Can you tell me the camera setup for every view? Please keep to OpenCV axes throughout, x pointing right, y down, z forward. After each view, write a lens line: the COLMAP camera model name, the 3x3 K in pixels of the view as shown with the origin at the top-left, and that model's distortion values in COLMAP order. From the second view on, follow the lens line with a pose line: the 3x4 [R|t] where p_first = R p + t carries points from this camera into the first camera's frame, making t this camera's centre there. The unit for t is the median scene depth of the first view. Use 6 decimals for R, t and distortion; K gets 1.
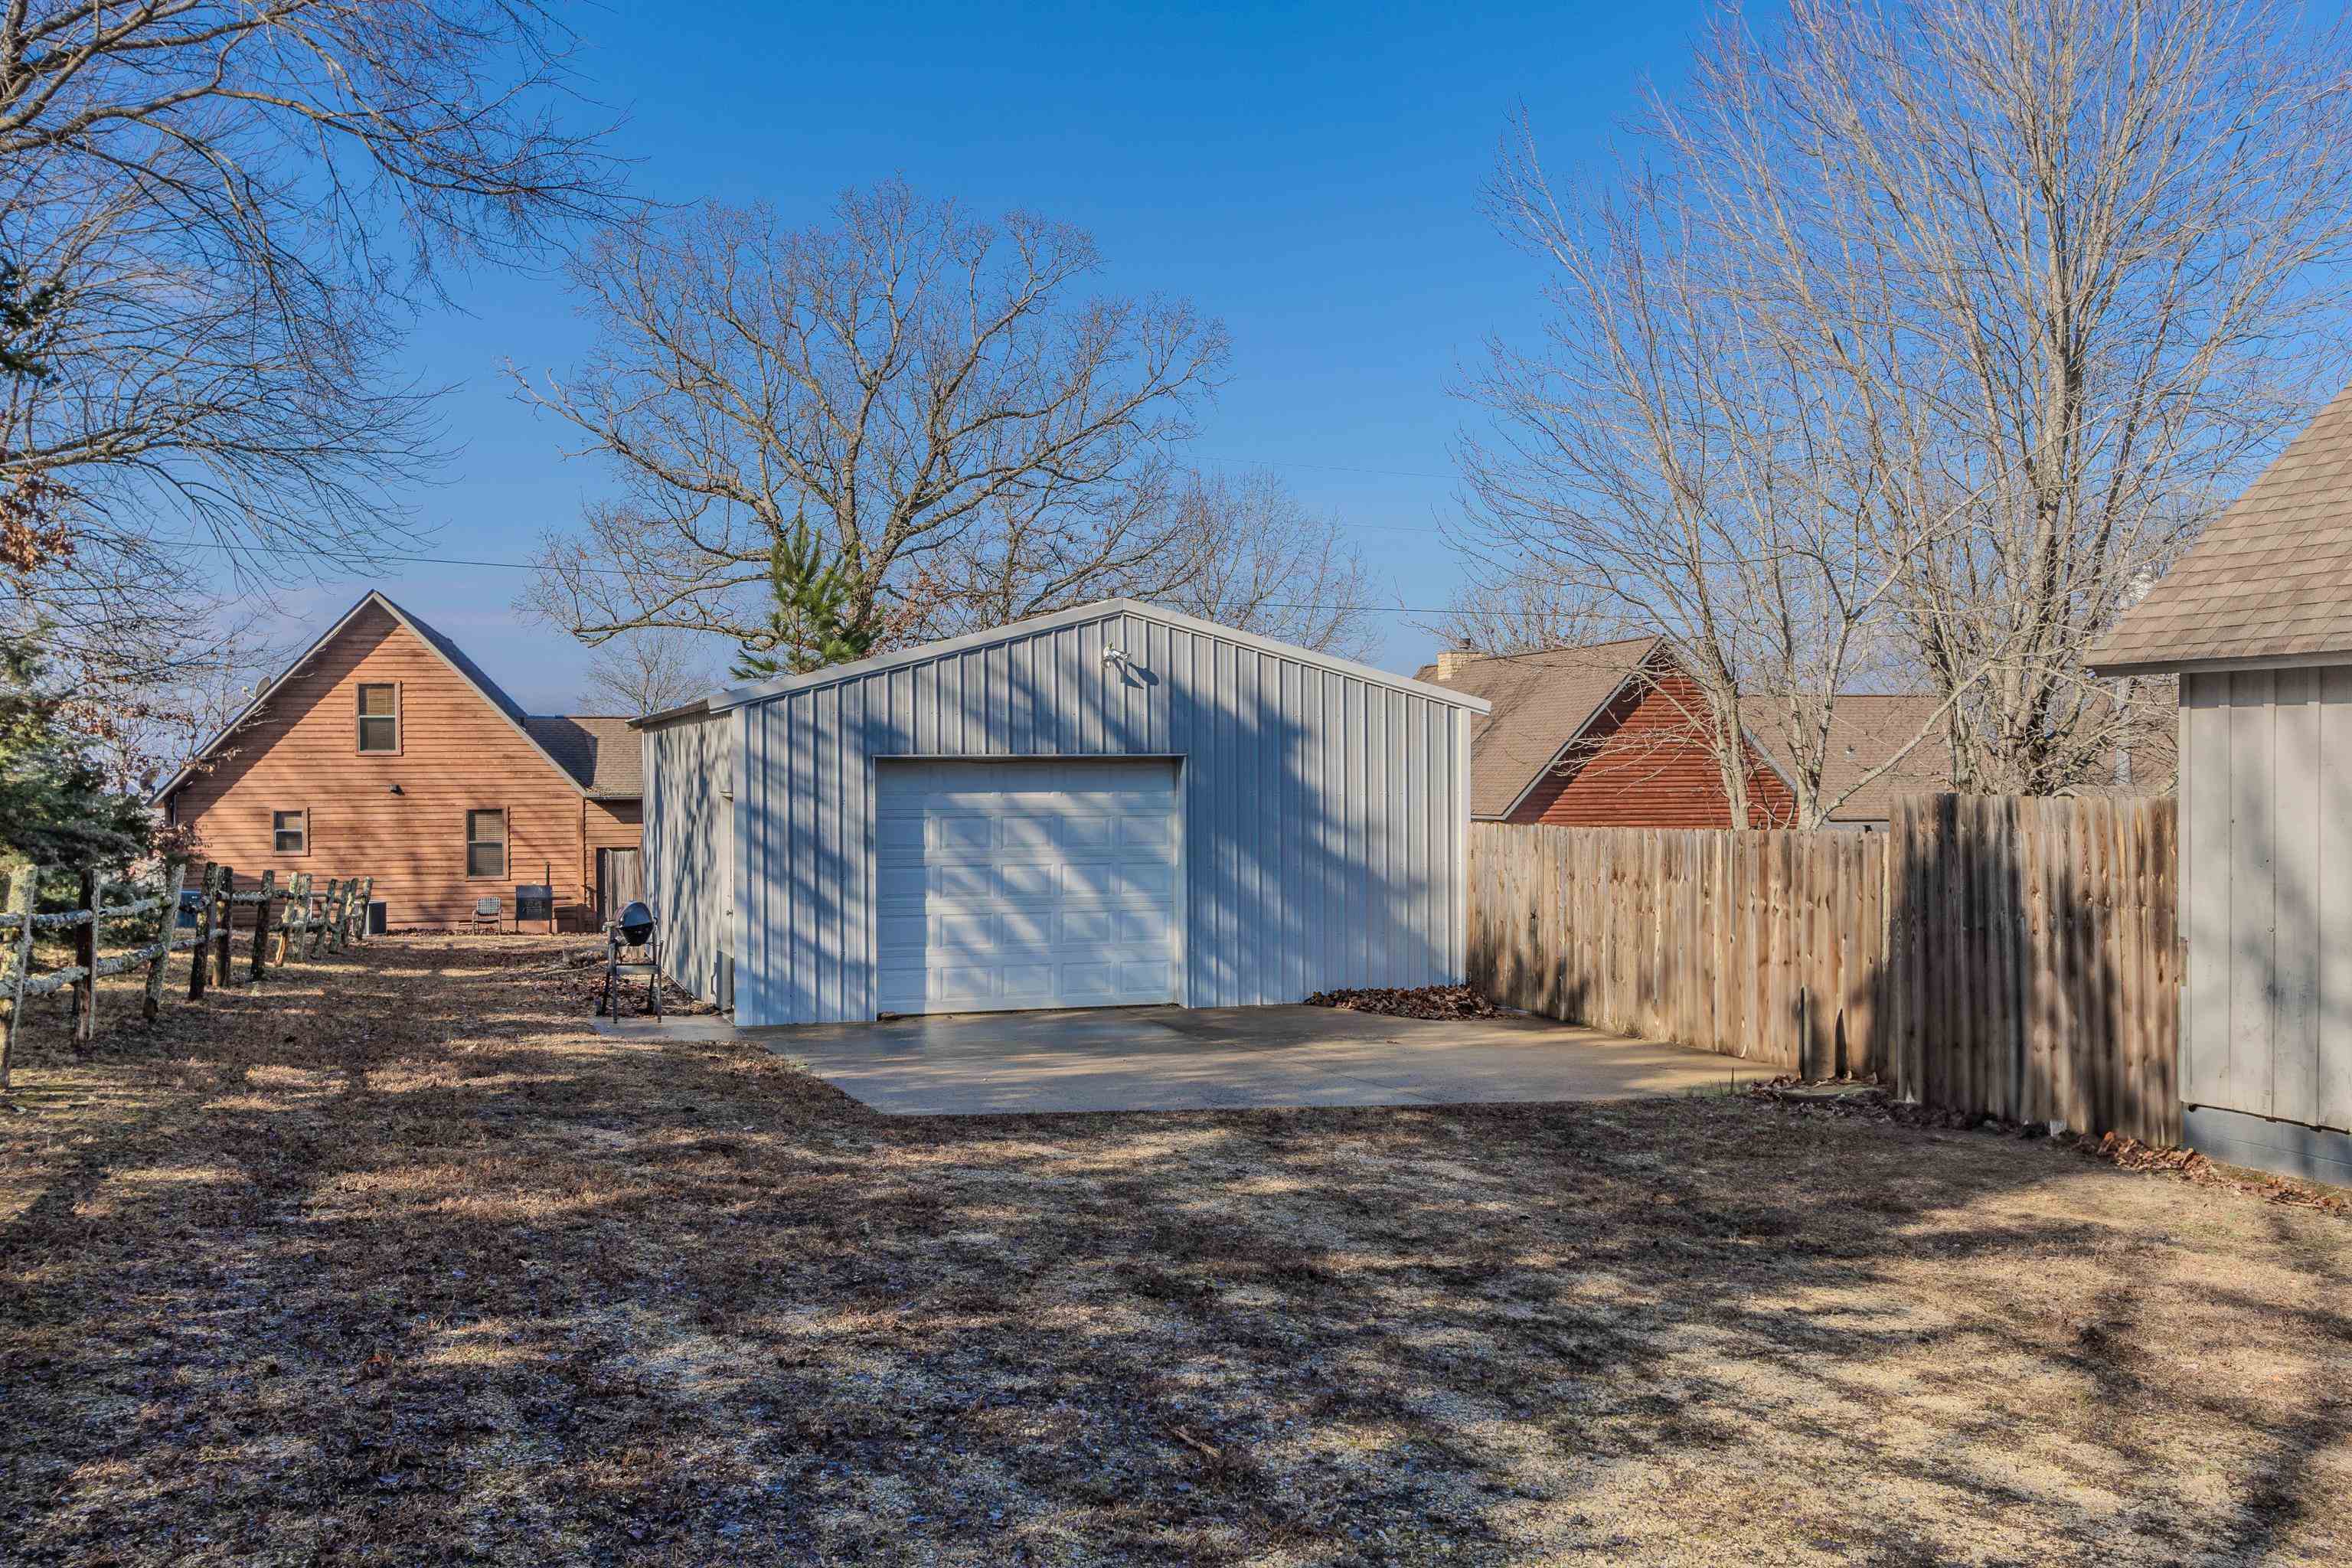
lens RADIAL K [[2057.7, 0, 1176.4], [0, 2057.7, 781.7], [0, 0, 1]] dist [-0.004773, -0.001551]
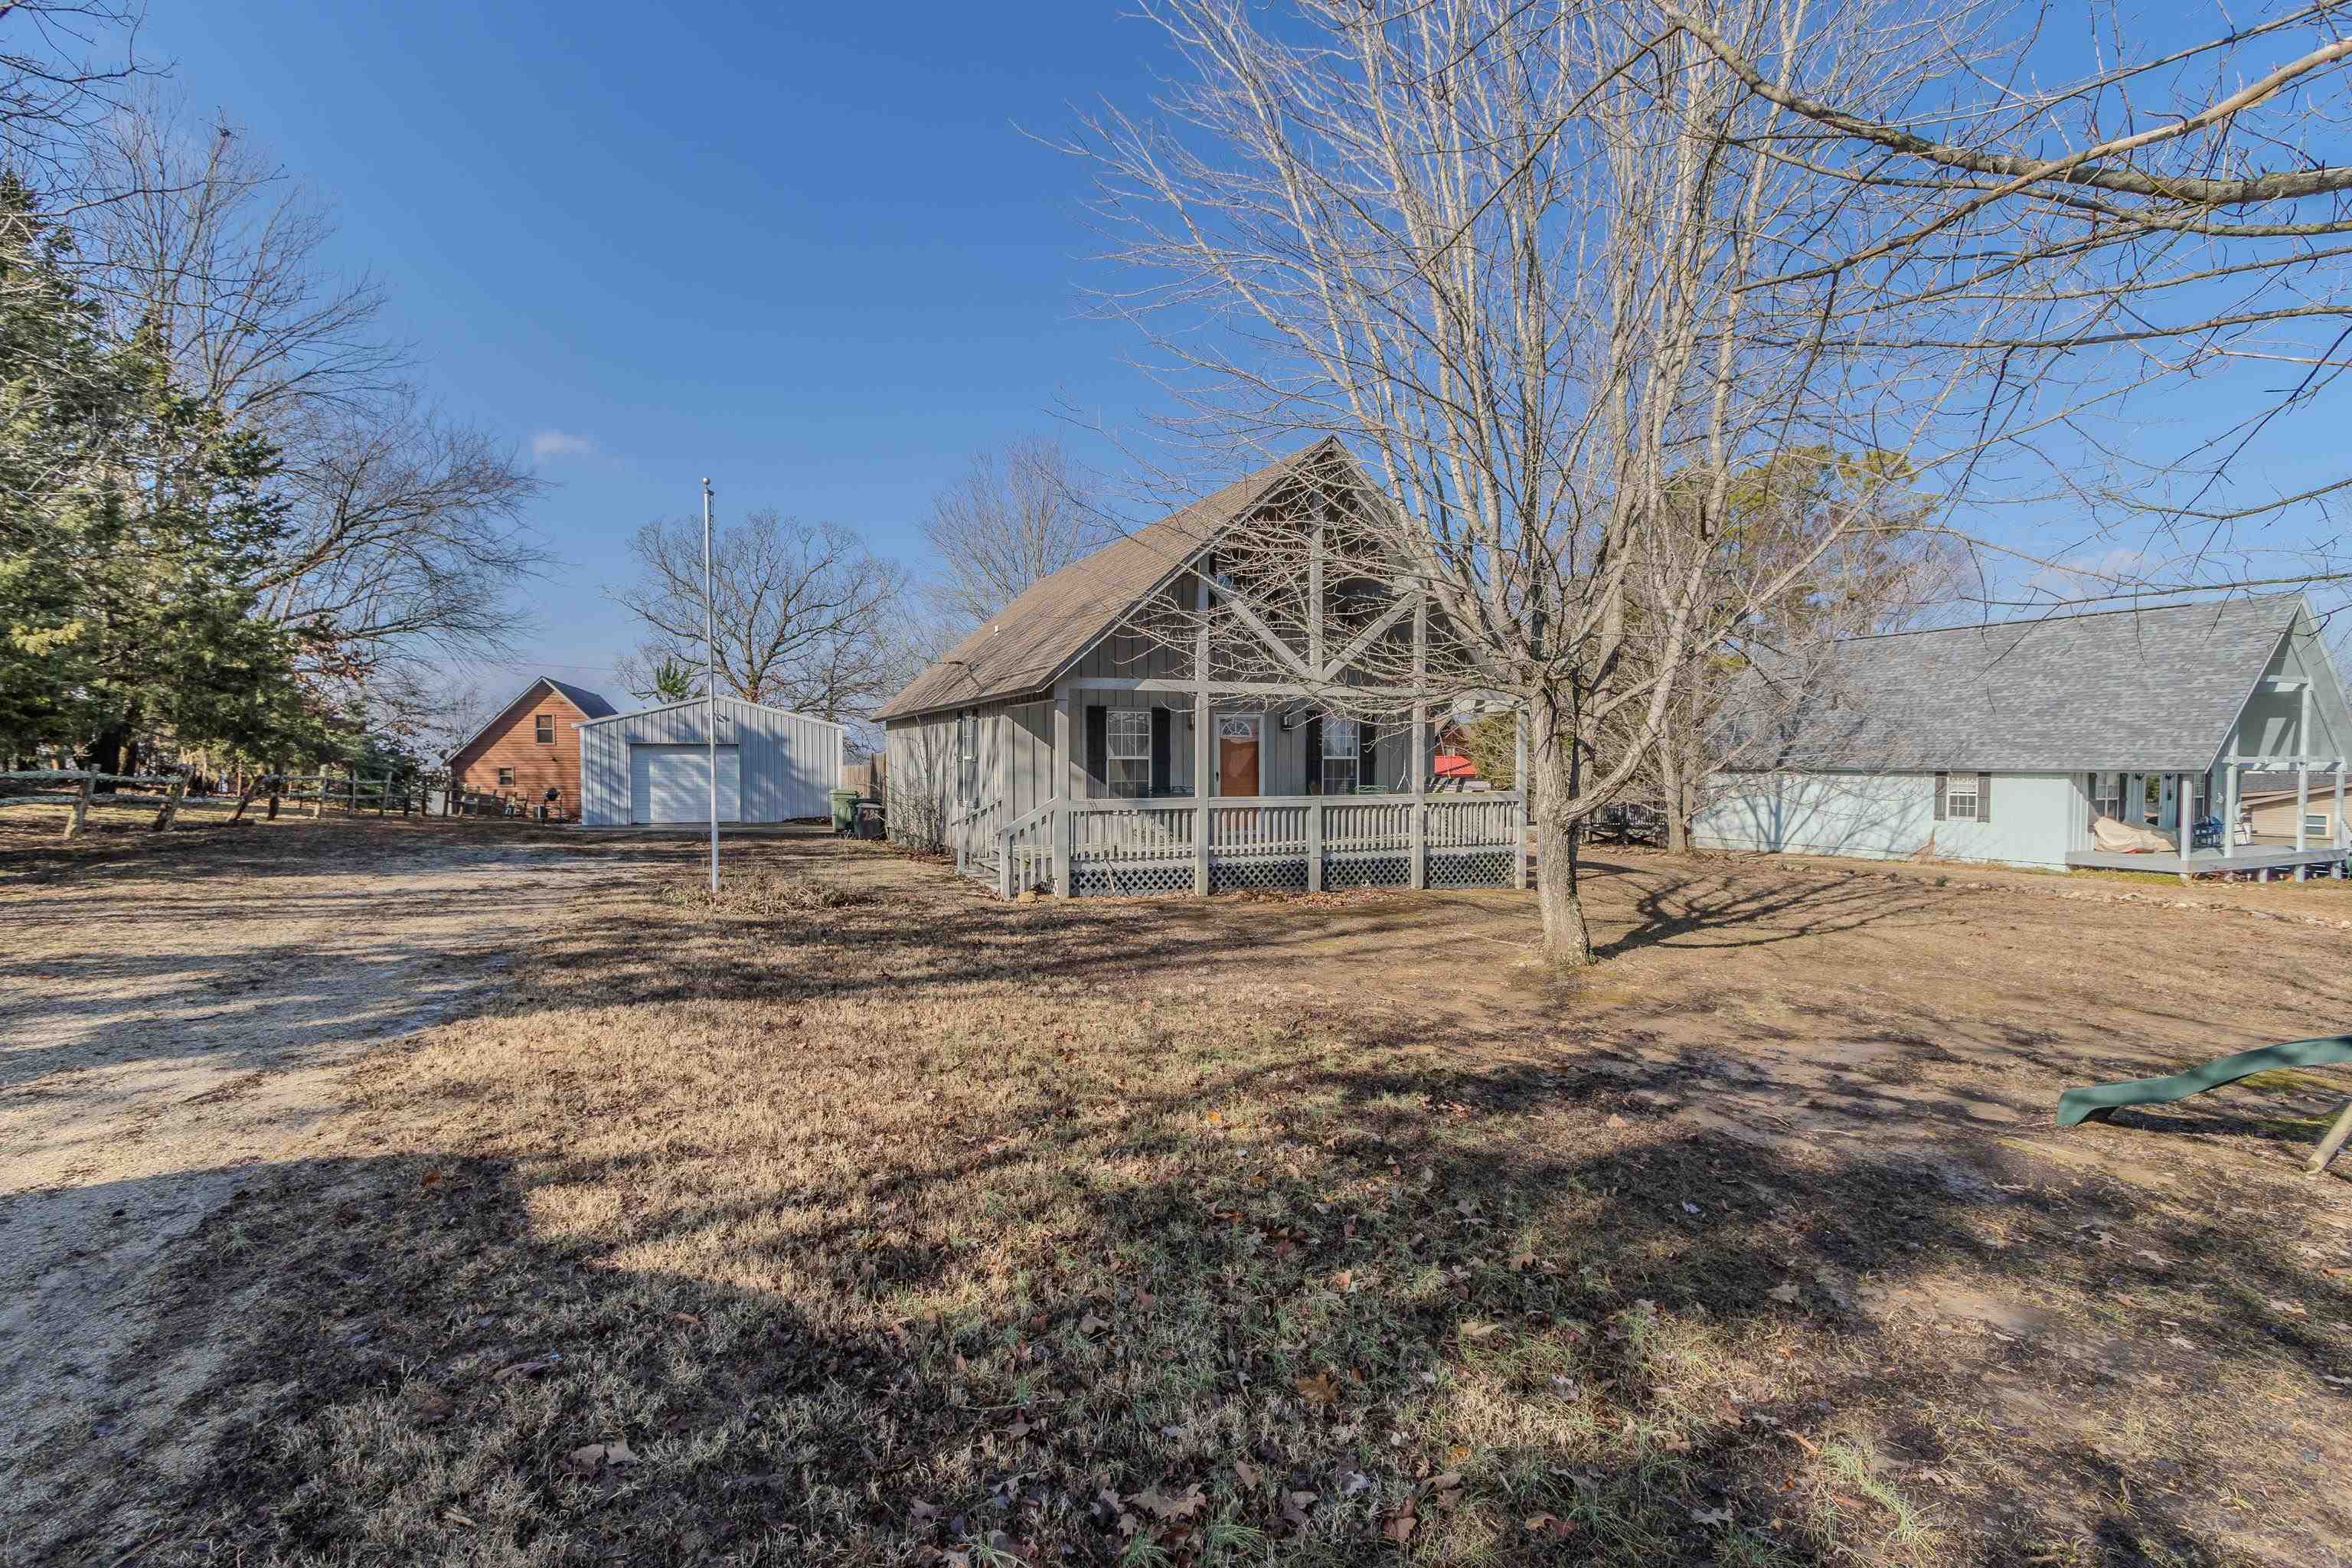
lens RADIAL K [[1083.4, 0, 1176.3], [0, 1083.4, 792.0], [0, 0, 1]] dist [0.009742, -0.002972]
pose [[0.996515, 0.002621, 0.083368, 0.534796], [-0.004676, 0.999690, 0.024464, 0.016936], [-0.083278, -0.024768, 0.996218, -0.728839]]
